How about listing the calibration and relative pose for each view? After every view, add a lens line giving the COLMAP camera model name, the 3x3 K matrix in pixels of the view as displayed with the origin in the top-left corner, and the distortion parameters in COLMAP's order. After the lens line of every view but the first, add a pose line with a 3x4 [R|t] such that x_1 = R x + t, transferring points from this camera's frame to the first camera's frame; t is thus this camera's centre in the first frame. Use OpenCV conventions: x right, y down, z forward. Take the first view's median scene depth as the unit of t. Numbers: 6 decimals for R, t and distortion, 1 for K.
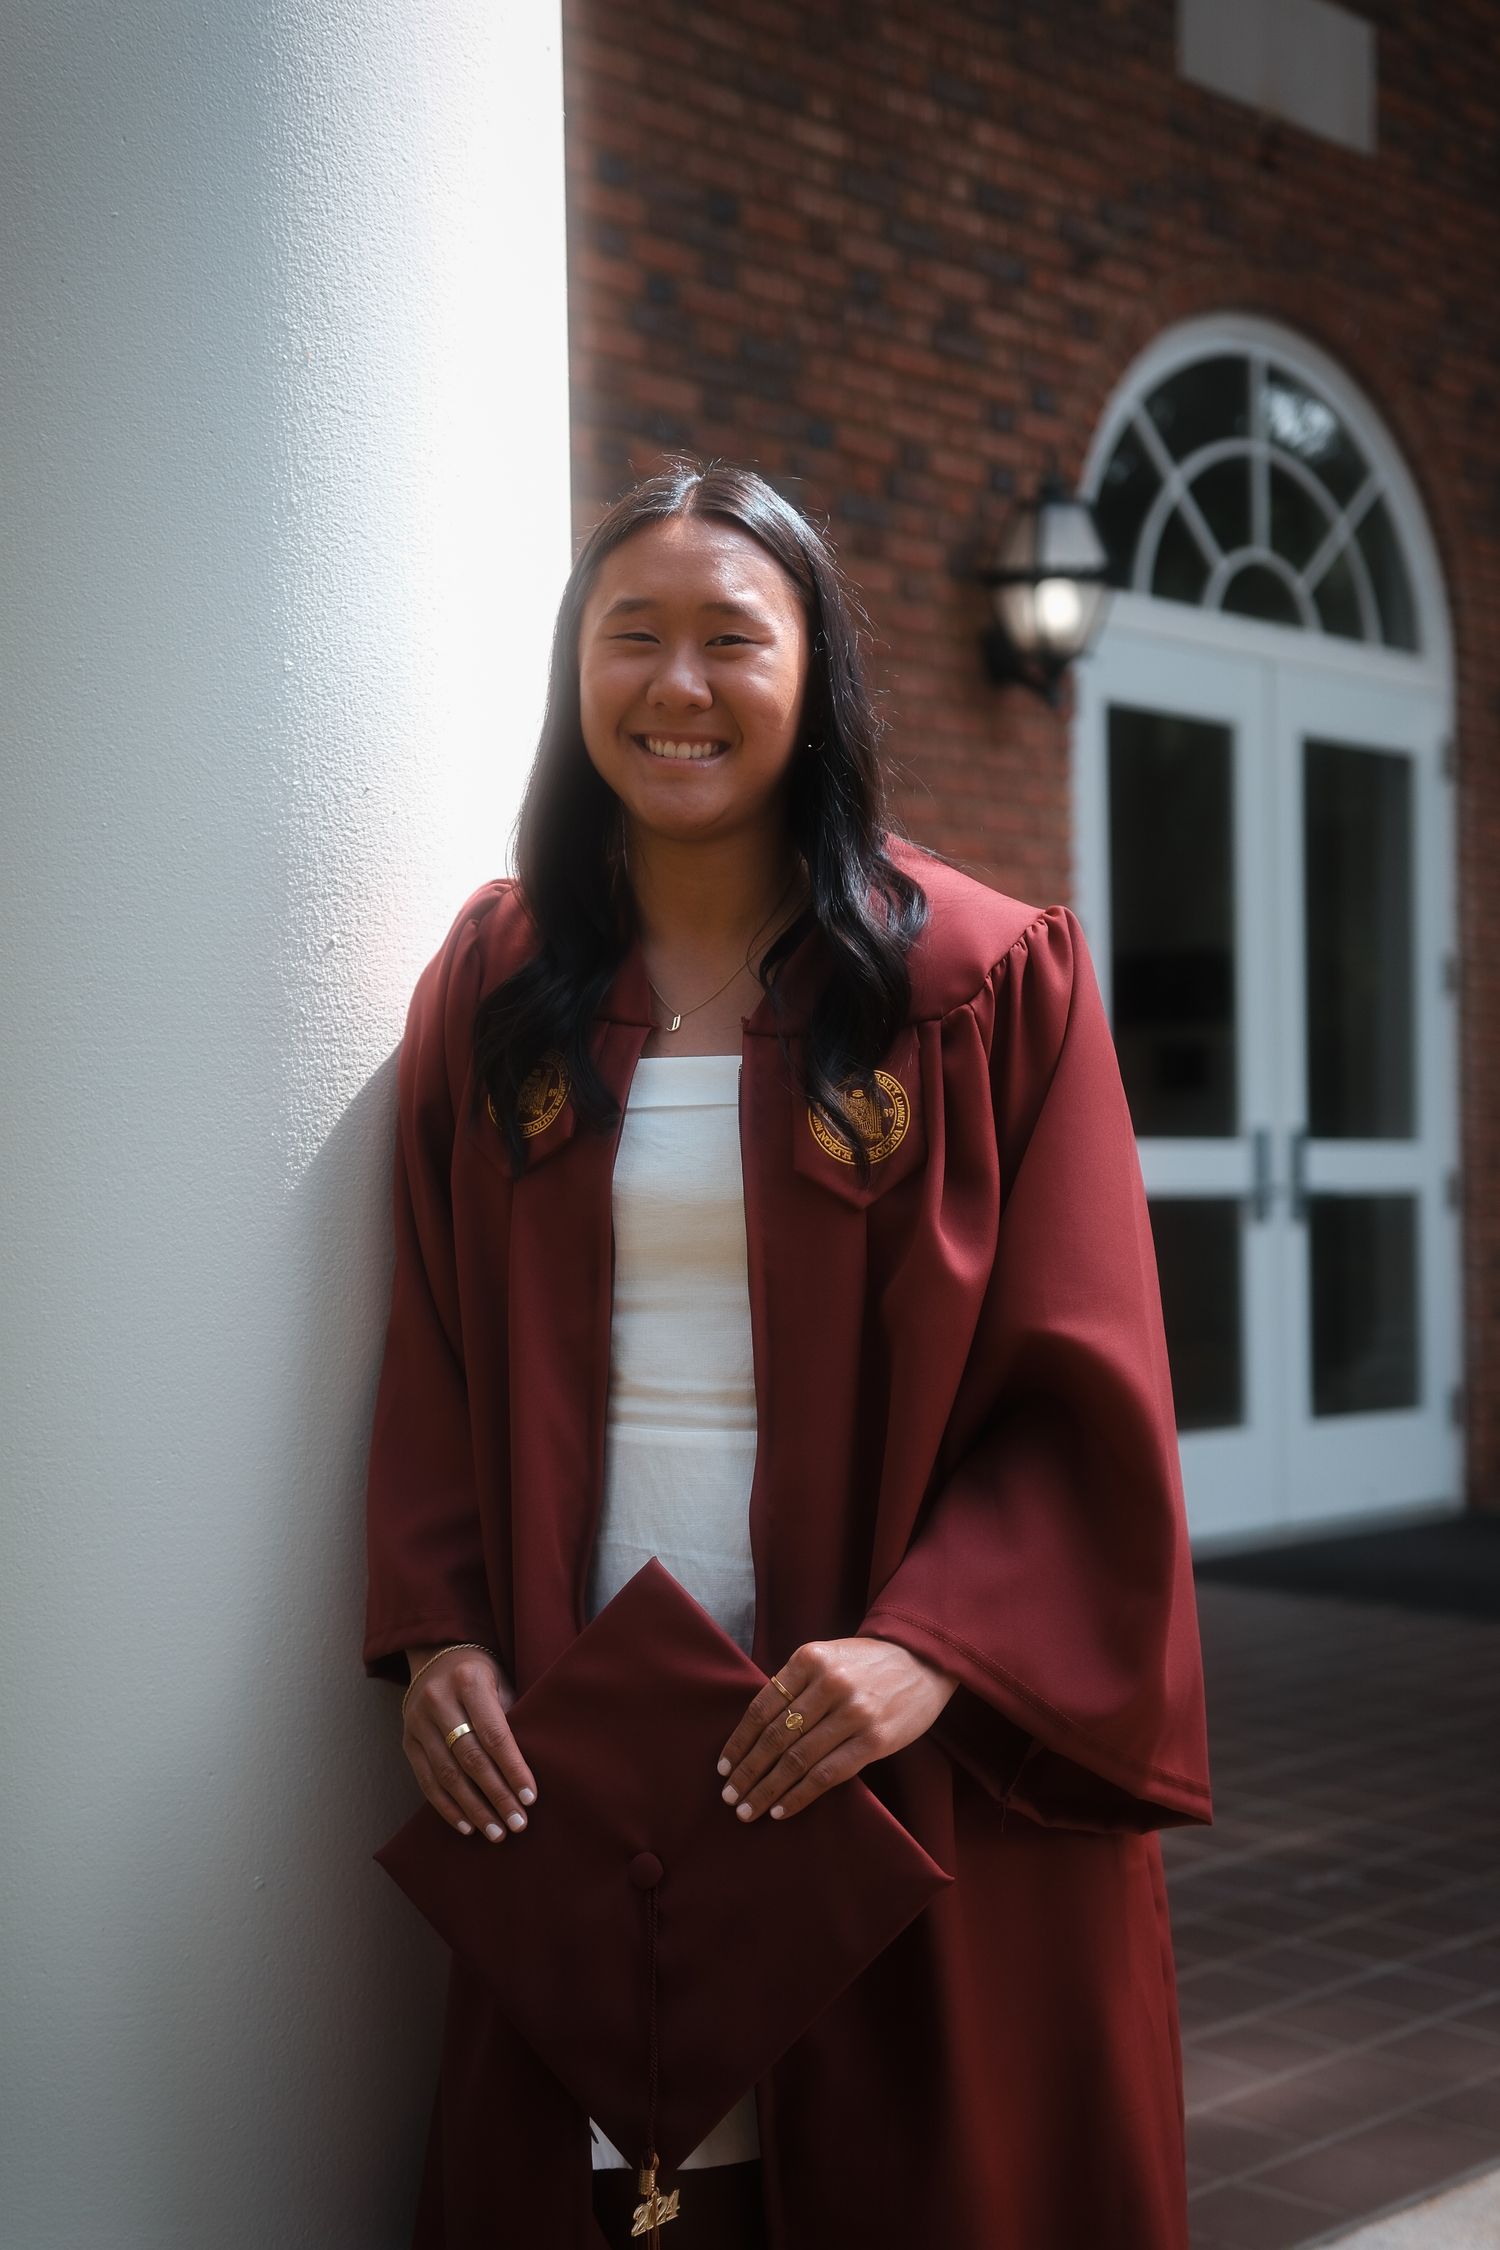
lens RADIAL K [[3017.3, 0, 749.0], [0, 3017.3, 1124.3], [0, 0, 1]] dist [0.102281, 0.000000]
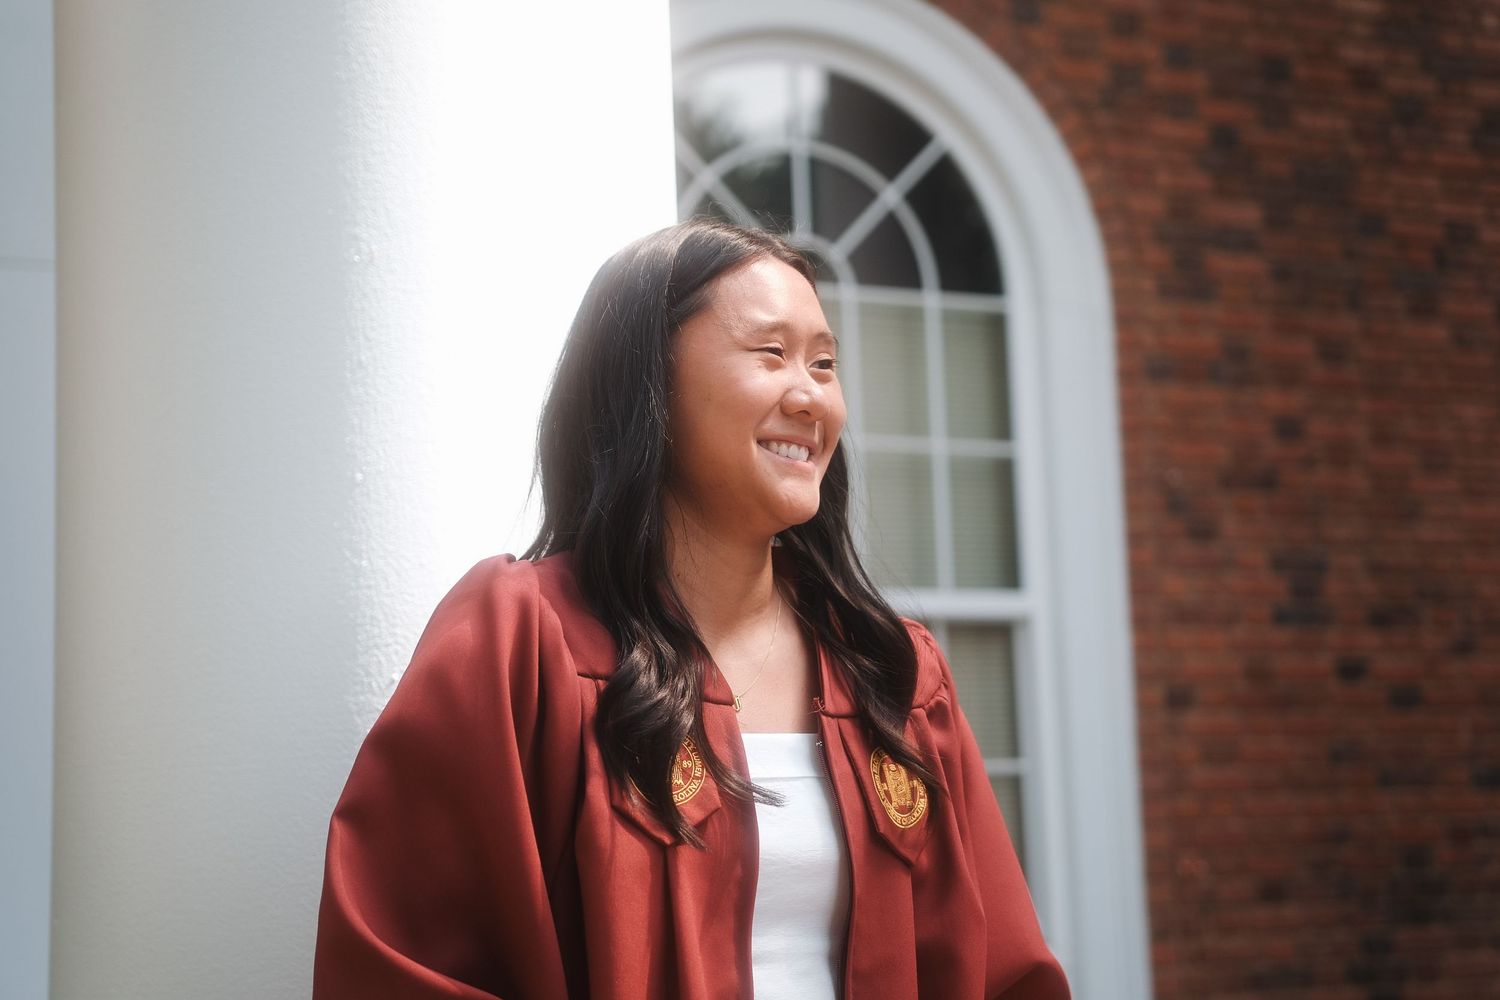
lens RADIAL K [[2183.2, 0, 750.6], [0, 2183.2, 497.4], [0, 0, 1]] dist [0.142028, 0.000000]
pose [[0.912118, -0.074200, -0.403157, 0.152978], [0.024979, 0.991715, -0.126008, -0.005381], [0.409166, 0.104864, 0.906414, 0.068218]]
